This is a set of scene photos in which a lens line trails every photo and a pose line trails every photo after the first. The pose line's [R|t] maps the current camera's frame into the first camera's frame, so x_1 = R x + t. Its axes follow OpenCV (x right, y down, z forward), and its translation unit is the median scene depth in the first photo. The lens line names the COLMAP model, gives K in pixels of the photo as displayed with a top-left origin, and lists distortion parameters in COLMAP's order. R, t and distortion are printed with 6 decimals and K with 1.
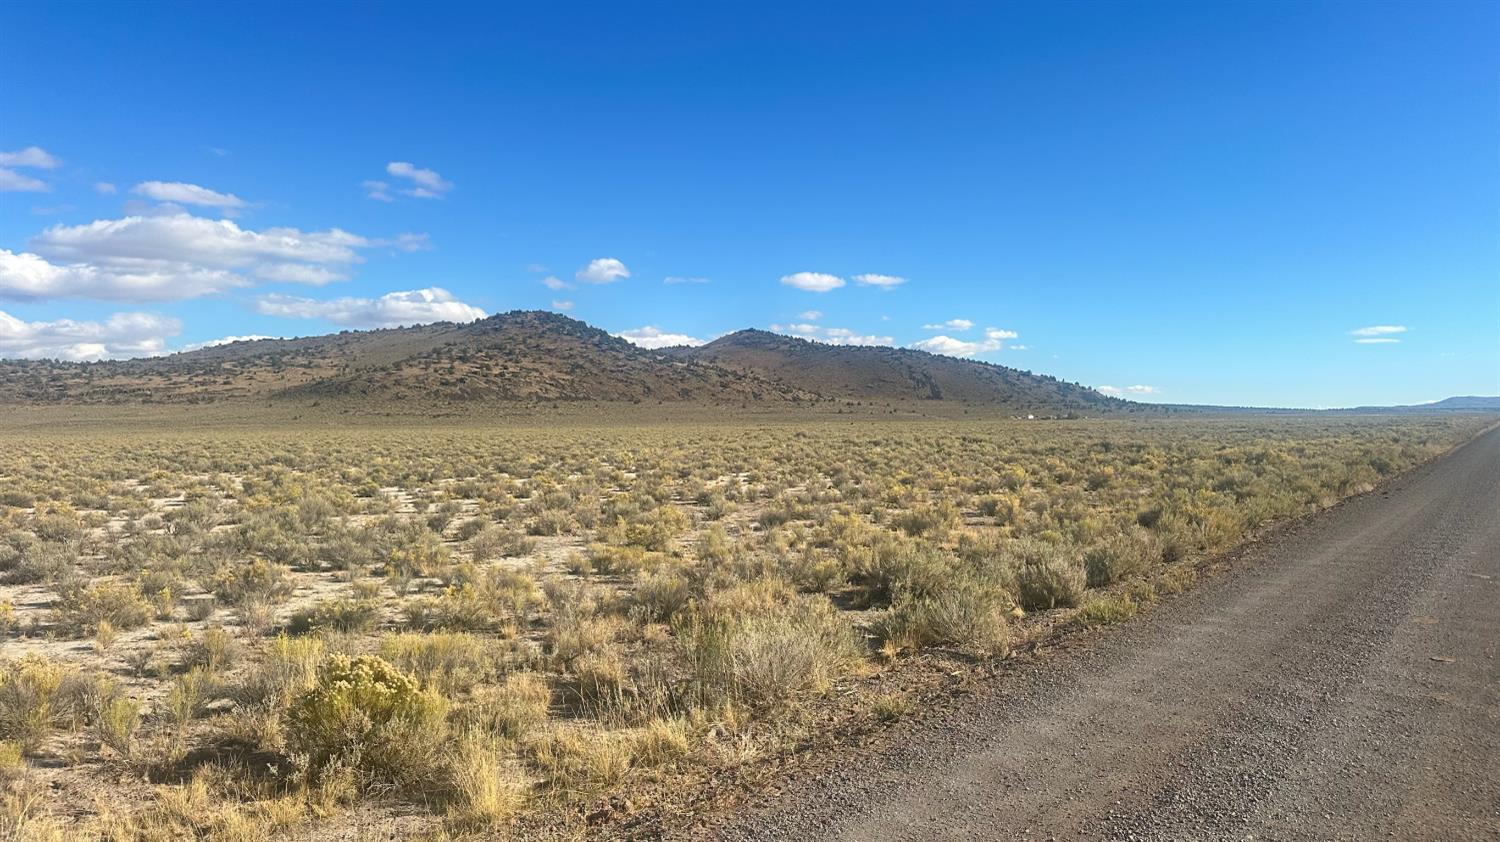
lens RADIAL K [[1047.8, 0, 757.8], [0, 1047.8, 410.8], [0, 0, 1]] dist [0.099913, -0.141135]
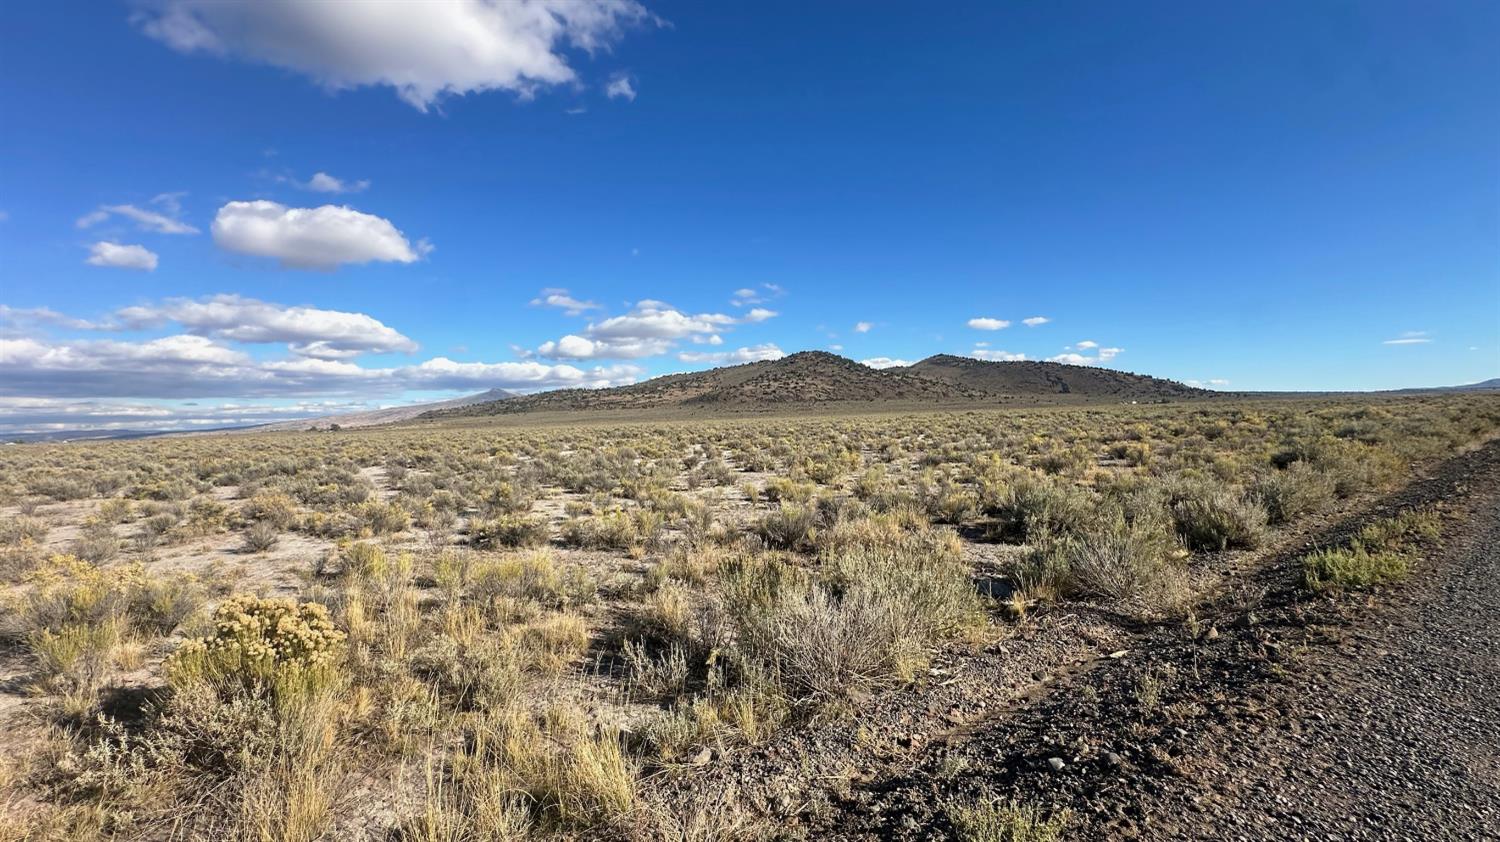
lens RADIAL K [[600.5, 0, 750.6], [0, 600.5, 415.2], [0, 0, 1]] dist [-0.005311, 0.001166]
pose [[0.950192, -0.022635, -0.310842, 0.026099], [0.027035, 0.999586, 0.009852, 0.024923], [0.310490, -0.017765, 0.950411, 0.172975]]
